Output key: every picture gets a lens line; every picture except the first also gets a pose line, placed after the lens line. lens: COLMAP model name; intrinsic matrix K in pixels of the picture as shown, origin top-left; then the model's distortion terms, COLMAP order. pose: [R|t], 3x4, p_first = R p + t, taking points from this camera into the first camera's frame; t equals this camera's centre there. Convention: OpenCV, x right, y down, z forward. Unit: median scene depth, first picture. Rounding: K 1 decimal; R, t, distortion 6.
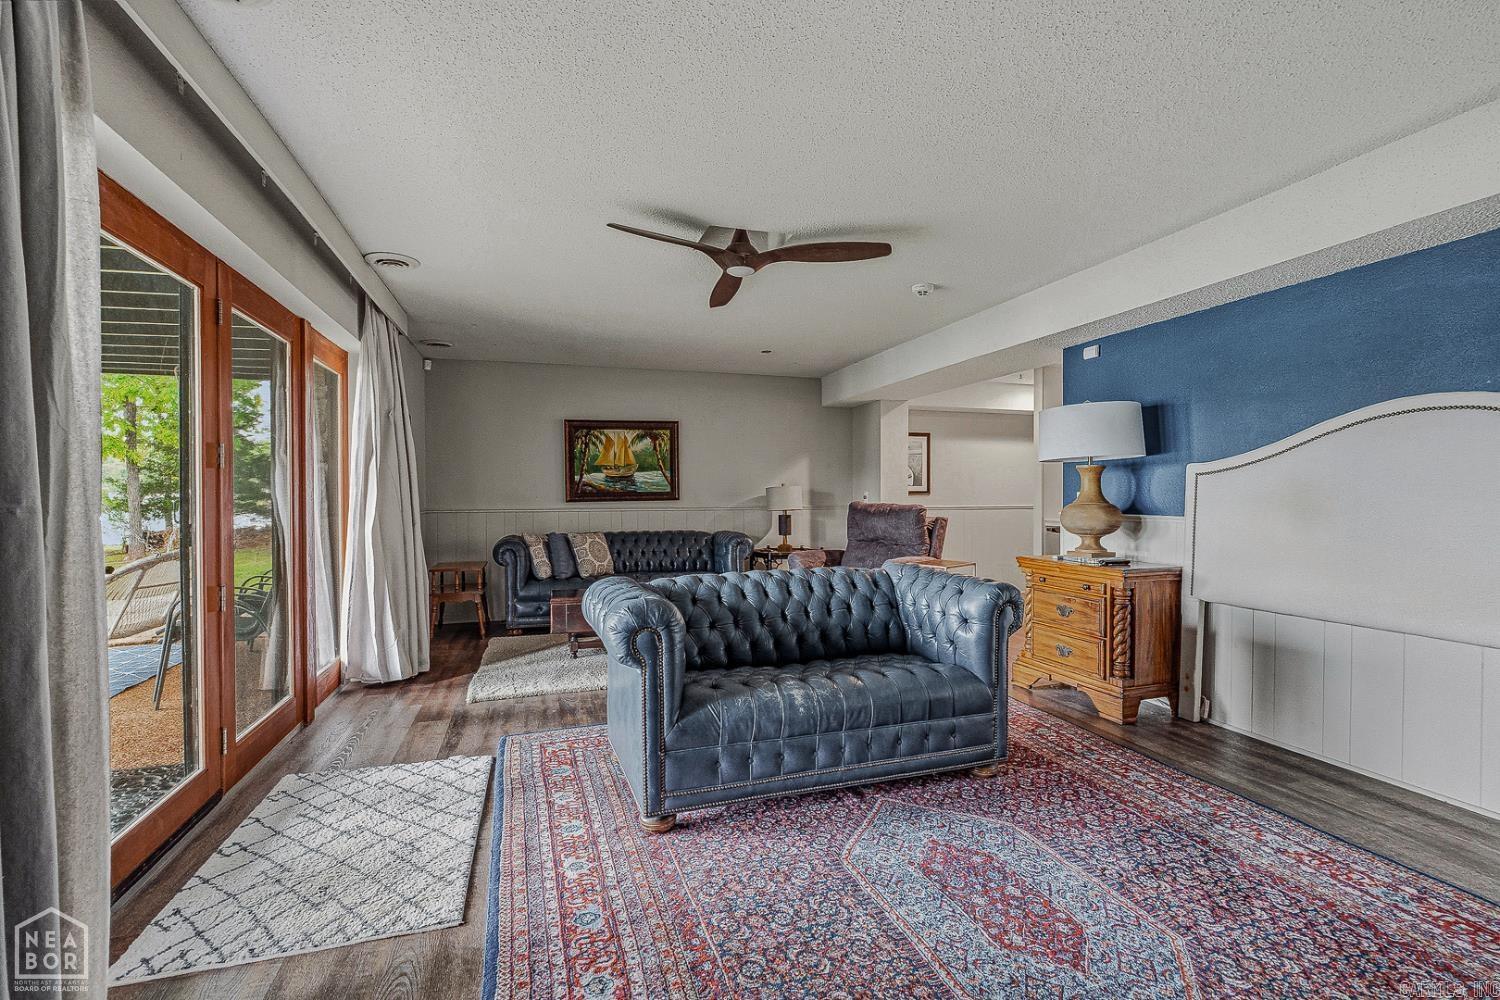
lens RADIAL K [[677.9, 0, 747.2], [0, 677.9, 501.1], [0, 0, 1]] dist [-0.009421, 0.002879]
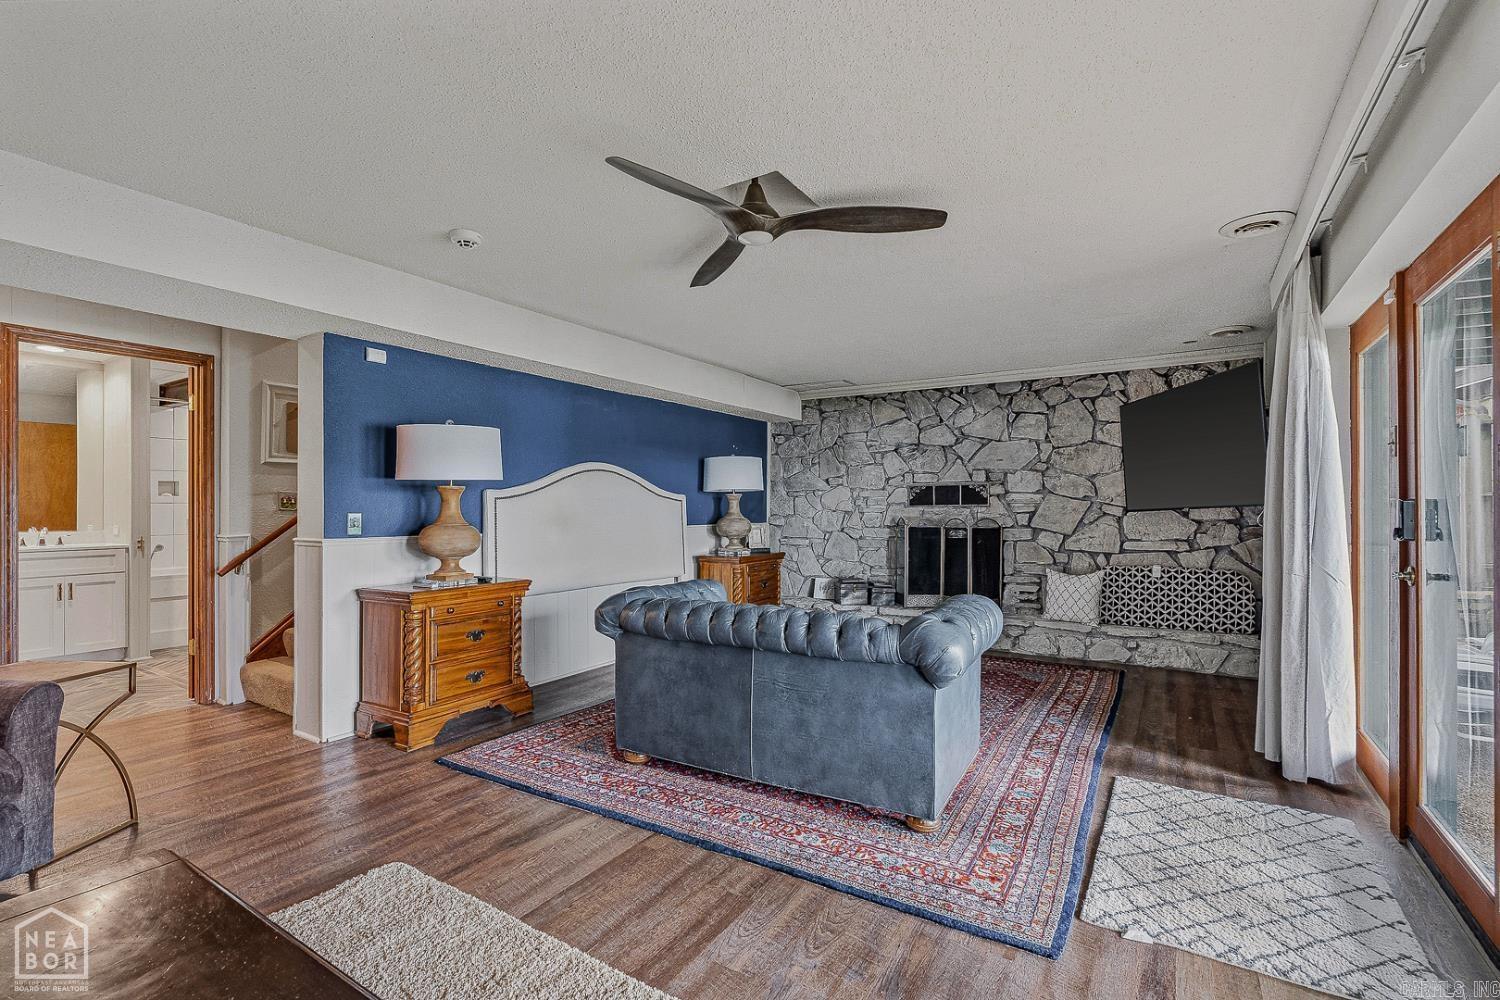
lens RADIAL K [[677.9, 0, 756.9], [0, 677.9, 503.9], [0, 0, 1]] dist [-0.009421, 0.002879]
pose [[-0.655917, 0.007231, 0.754799, -0.803881], [0.010003, 0.999950, -0.000887, -0.033299], [-0.754767, 0.006969, -0.655956, 2.002945]]
